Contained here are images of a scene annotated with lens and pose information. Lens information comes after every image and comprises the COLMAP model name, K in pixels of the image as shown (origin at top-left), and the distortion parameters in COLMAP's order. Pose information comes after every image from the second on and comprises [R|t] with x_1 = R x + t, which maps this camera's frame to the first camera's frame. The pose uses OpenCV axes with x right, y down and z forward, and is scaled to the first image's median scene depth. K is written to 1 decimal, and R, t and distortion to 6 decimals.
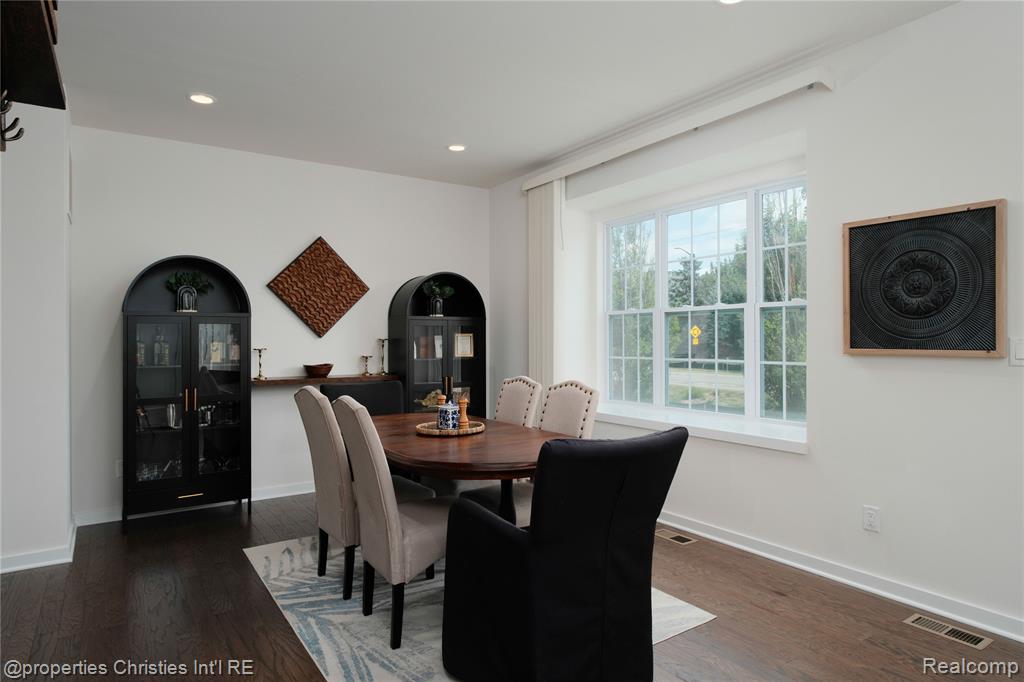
lens RADIAL K [[612.8, 0, 504.3], [0, 612.8, 340.7], [0, 0, 1]] dist [-0.022349, -0.000196]
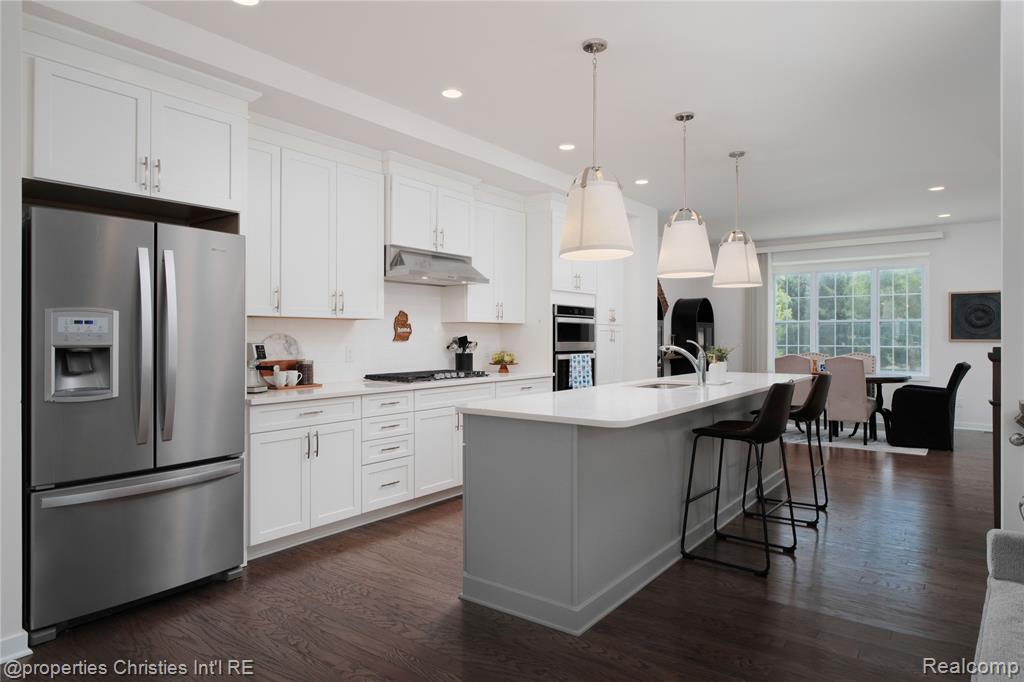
lens RADIAL K [[612.8, 0, 507.3], [0, 612.8, 341.8], [0, 0, 1]] dist [-0.022349, -0.000196]
pose [[0.948745, -0.001449, 0.316040, -2.300948], [-0.001802, 0.999948, 0.009992, 0.000957], [-0.316038, -0.010049, 0.948693, -0.984275]]
